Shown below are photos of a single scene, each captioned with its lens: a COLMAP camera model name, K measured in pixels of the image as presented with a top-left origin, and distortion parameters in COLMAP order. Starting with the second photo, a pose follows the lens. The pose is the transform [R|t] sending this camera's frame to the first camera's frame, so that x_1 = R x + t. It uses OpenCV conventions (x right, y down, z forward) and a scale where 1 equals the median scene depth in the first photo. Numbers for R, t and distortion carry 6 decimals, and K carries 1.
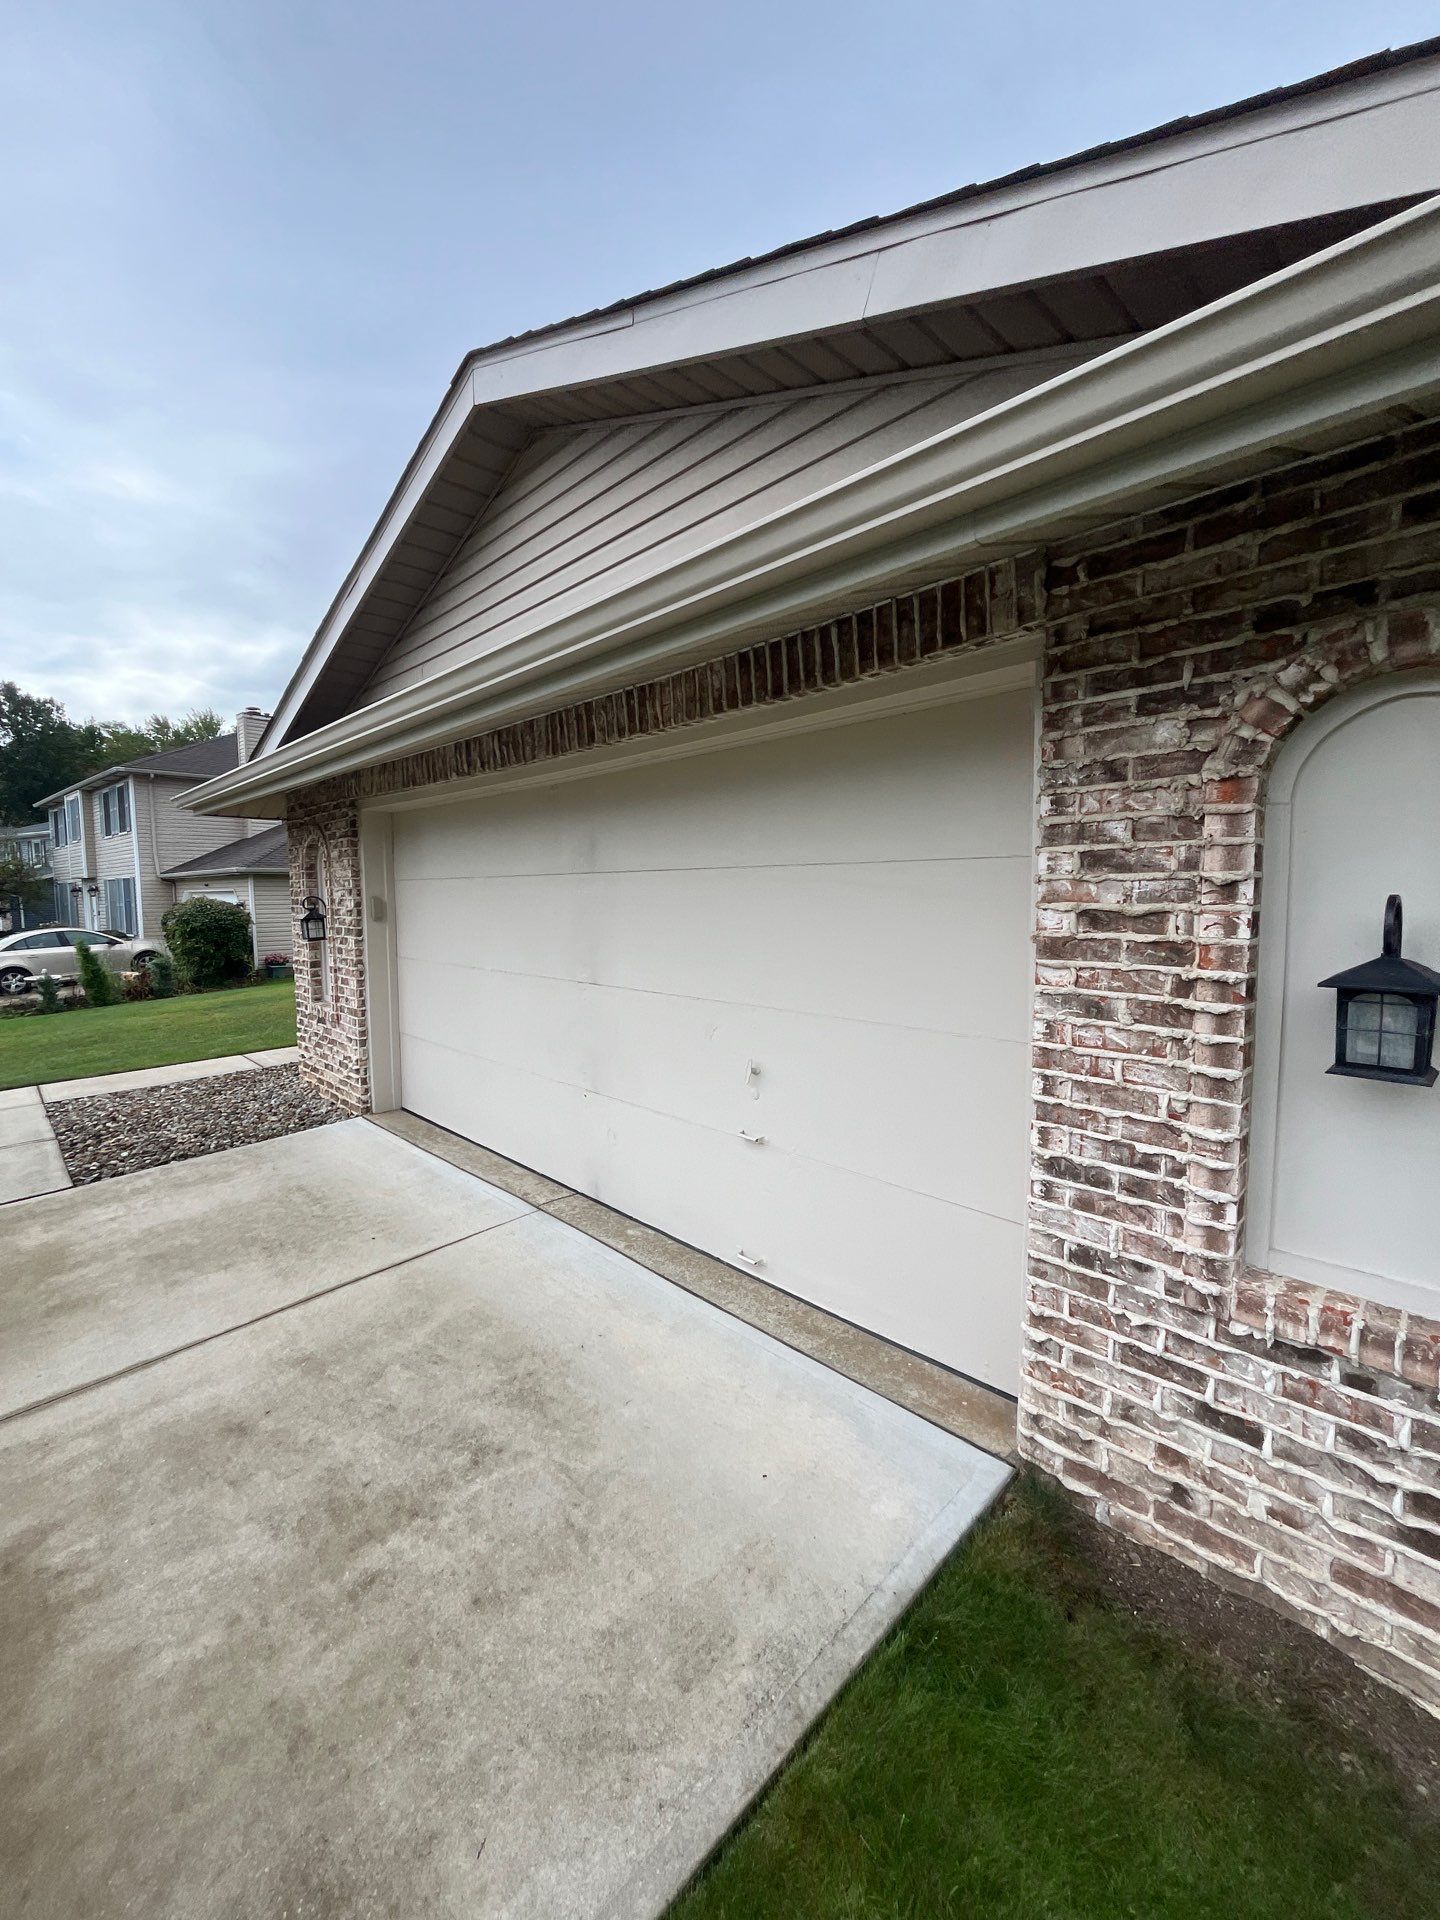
lens RADIAL K [[772.8, 0, 718.0], [0, 772.8, 957.5], [0, 0, 1]] dist [-0.002905, -0.000109]
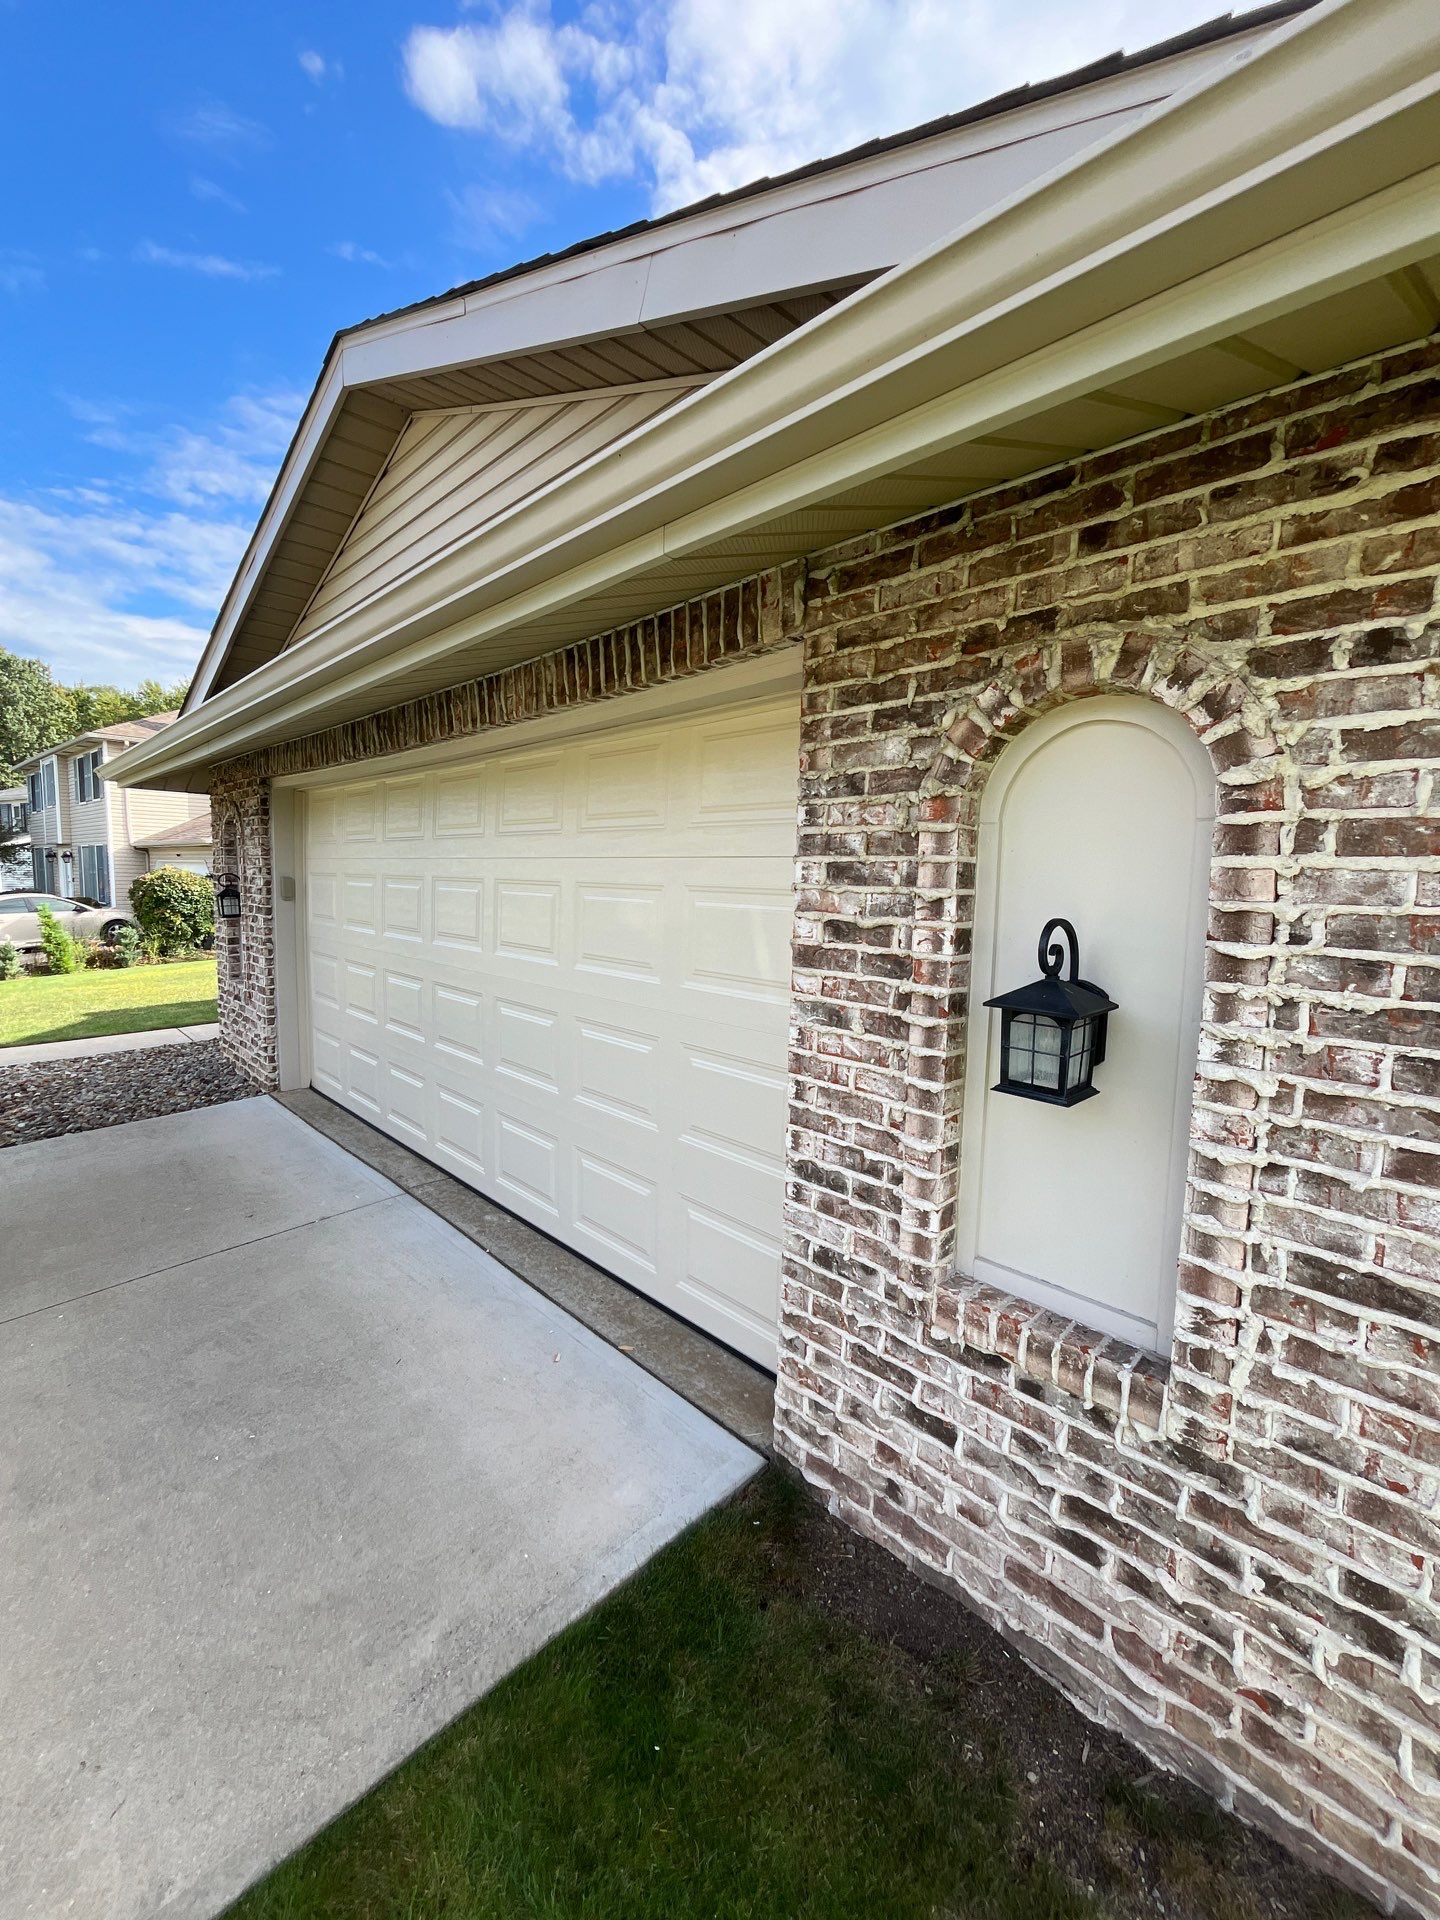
lens RADIAL K [[772.8, 0, 717.0], [0, 772.8, 957.6], [0, 0, 1]] dist [-0.002905, -0.000109]
pose [[0.999483, 0.031367, 0.007075, 0.316470], [-0.031497, 0.999321, 0.019105, -0.026886], [-0.006471, -0.019318, 0.999792, -0.016139]]
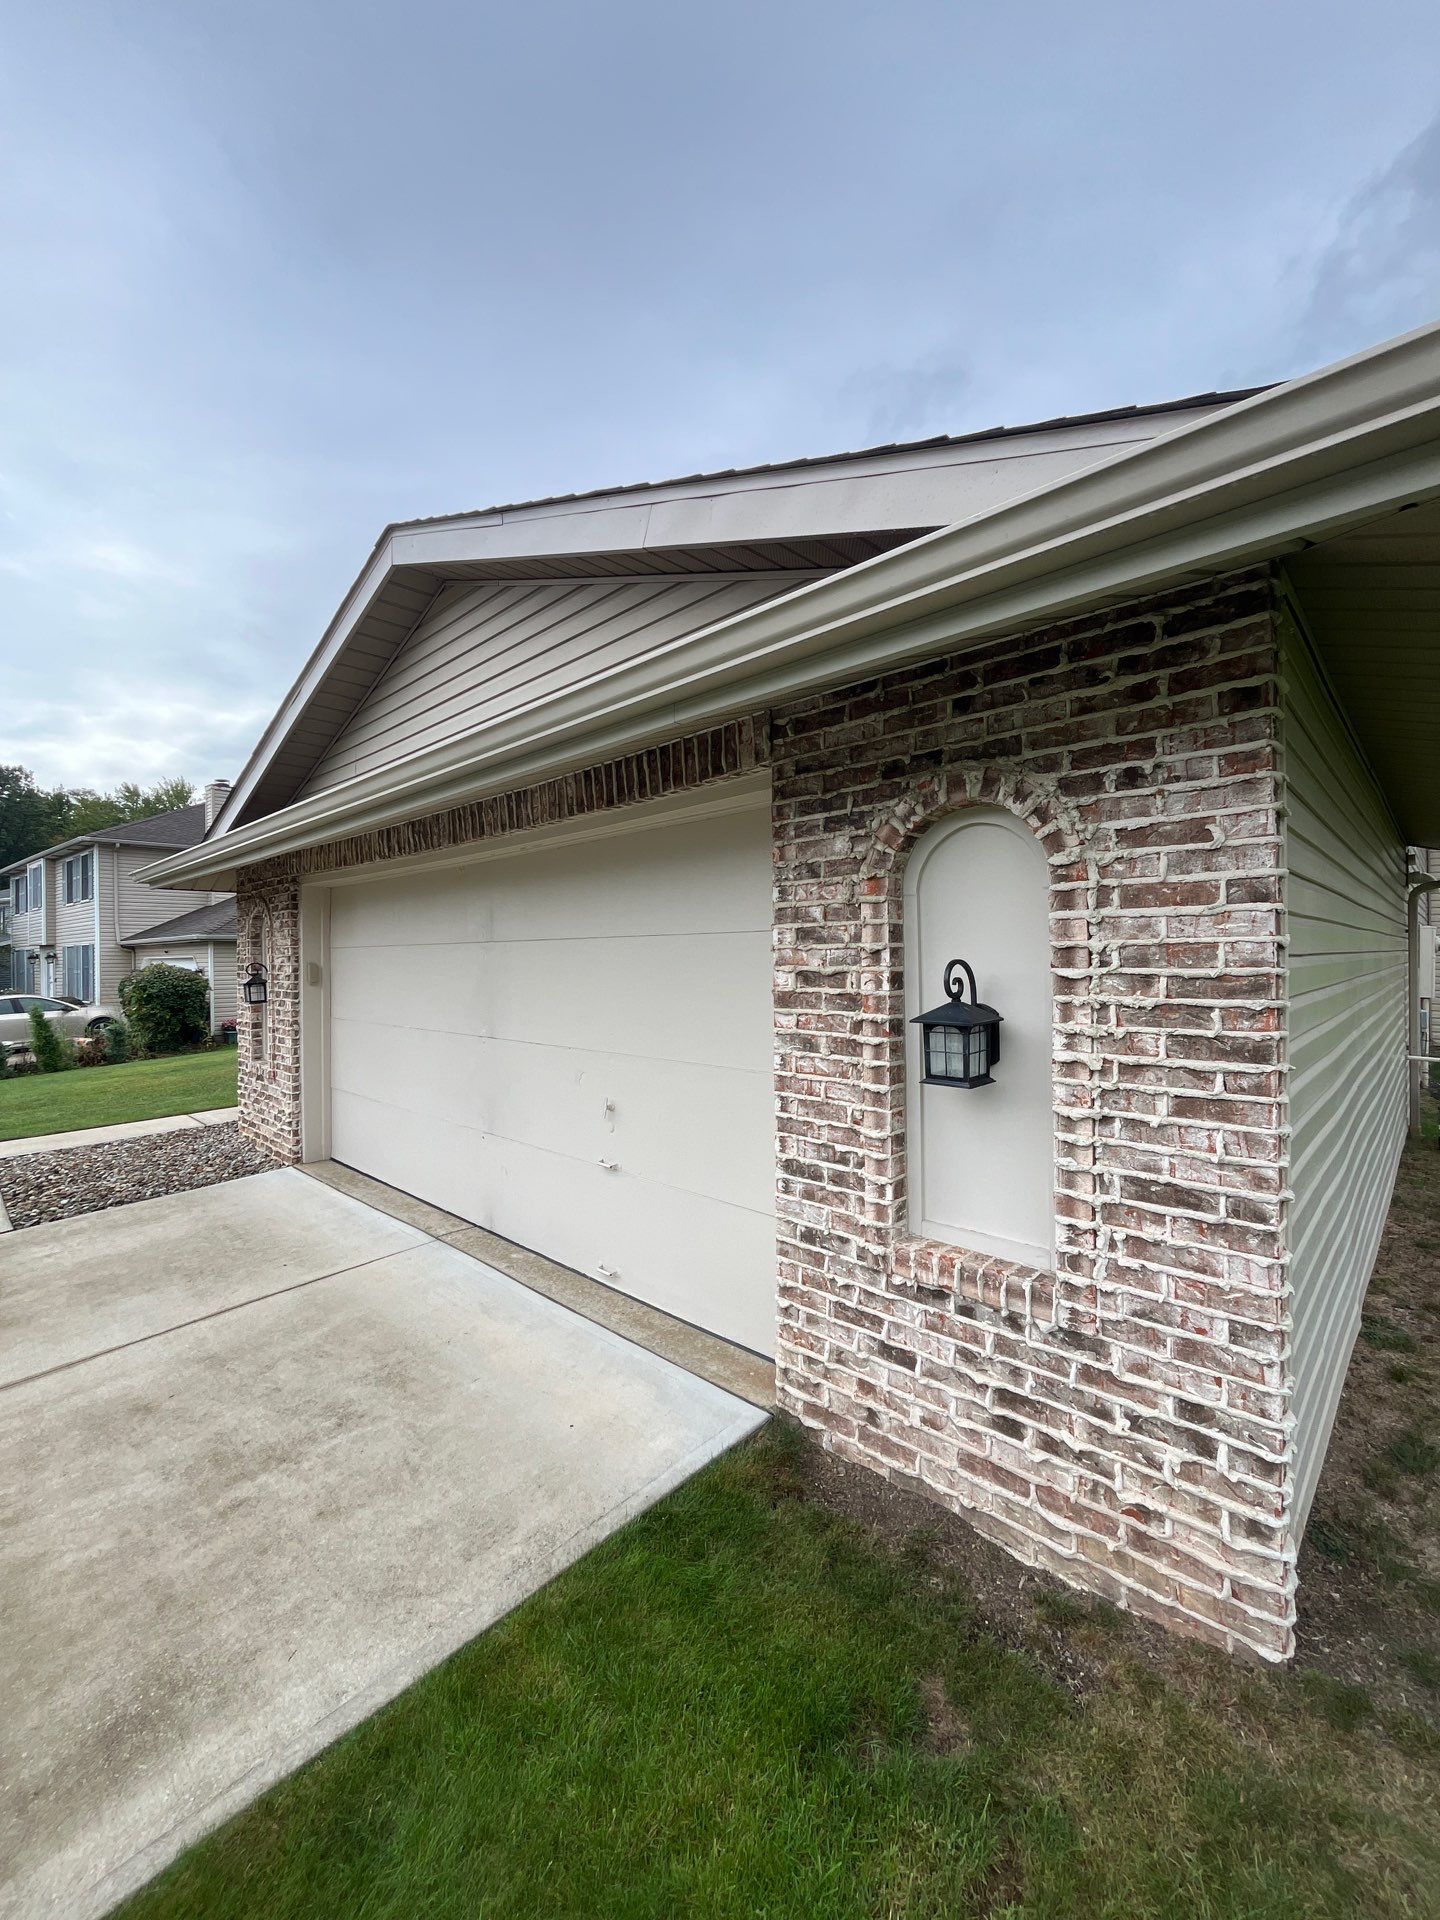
lens RADIAL K [[772.8, 0, 716.2], [0, 772.8, 957.9], [0, 0, 1]] dist [-0.002905, -0.000109]
pose [[0.999463, -0.003331, 0.032586, 0.279549], [0.006035, 0.996511, -0.083242, 0.026979], [-0.032196, 0.083394, 0.995996, -0.340402]]
